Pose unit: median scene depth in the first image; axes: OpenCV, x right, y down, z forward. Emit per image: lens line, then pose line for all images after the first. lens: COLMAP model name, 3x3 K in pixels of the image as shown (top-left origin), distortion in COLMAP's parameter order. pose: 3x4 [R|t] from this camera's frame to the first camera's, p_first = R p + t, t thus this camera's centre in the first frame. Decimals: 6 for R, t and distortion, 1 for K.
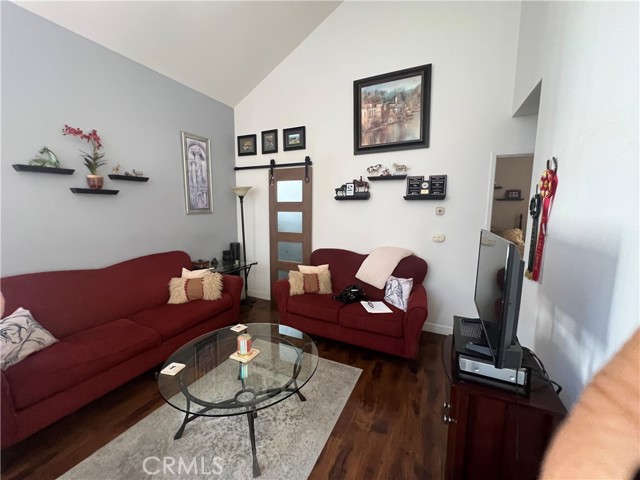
lens RADIAL K [[257.2, 0, 319.0], [0, 257.2, 237.5], [0, 0, 1]] dist [-0.000992, -0.000133]
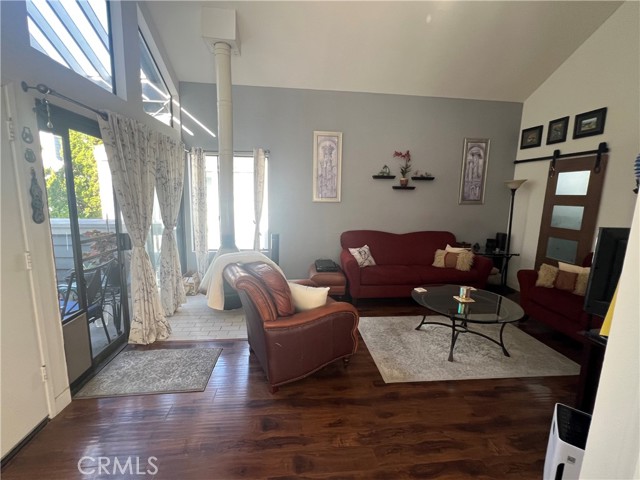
lens RADIAL K [[280.7, 0, 318.7], [0, 280.7, 238.2], [0, 0, 1]] dist [-0.000499, -0.000035]
pose [[0.523125, 0.140423, -0.840608, 0.289802], [-0.118396, 0.988743, 0.091489, 0.028972], [0.843992, 0.051664, 0.533861, -0.289865]]
